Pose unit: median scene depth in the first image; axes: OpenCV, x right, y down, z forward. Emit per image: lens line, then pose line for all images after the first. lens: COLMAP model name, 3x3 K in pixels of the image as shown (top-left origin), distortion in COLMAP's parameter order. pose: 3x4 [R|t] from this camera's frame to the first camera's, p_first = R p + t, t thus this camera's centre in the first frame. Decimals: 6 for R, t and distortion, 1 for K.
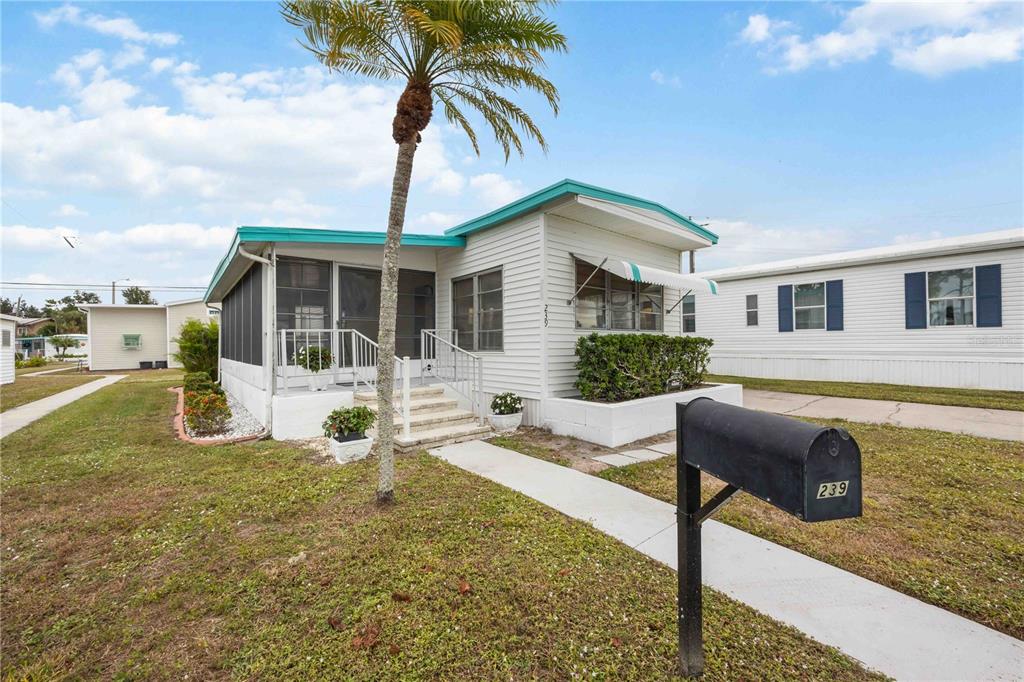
lens RADIAL K [[407.8, 0, 508.9], [0, 407.8, 349.0], [0, 0, 1]] dist [-0.001509, -0.000750]
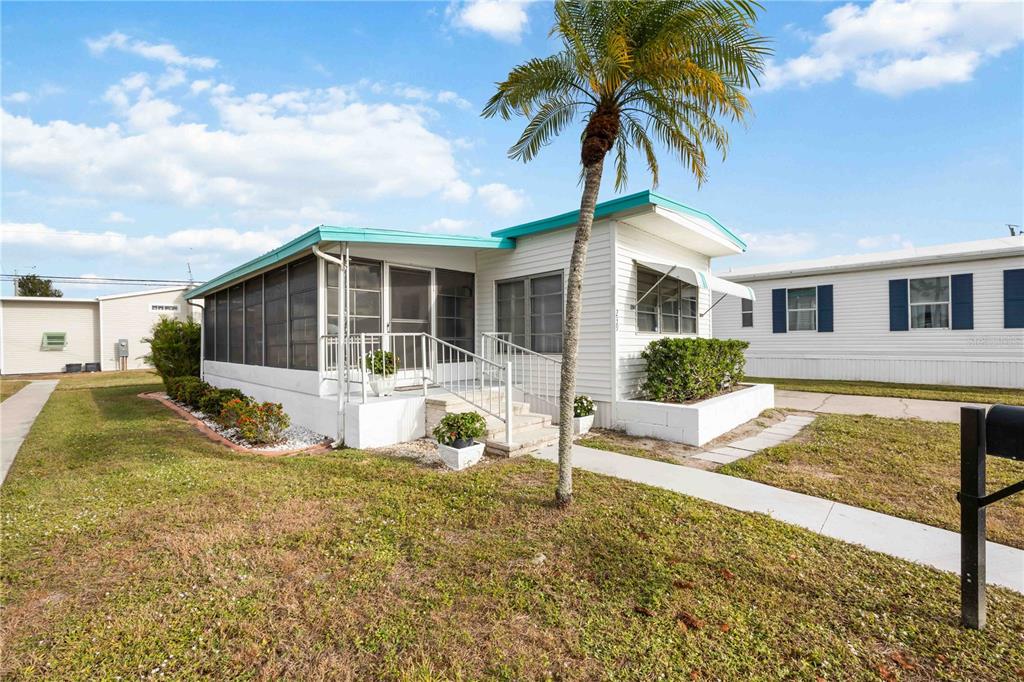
lens RADIAL K [[423.8, 0, 513.5], [0, 423.8, 341.3], [0, 0, 1]] dist [0.002693, 0.000725]
pose [[0.993845, 0.000090, 0.110780, -0.195523], [0.001442, 0.999904, -0.013748, -0.009257], [-0.110770, 0.013823, 0.993750, -0.025241]]
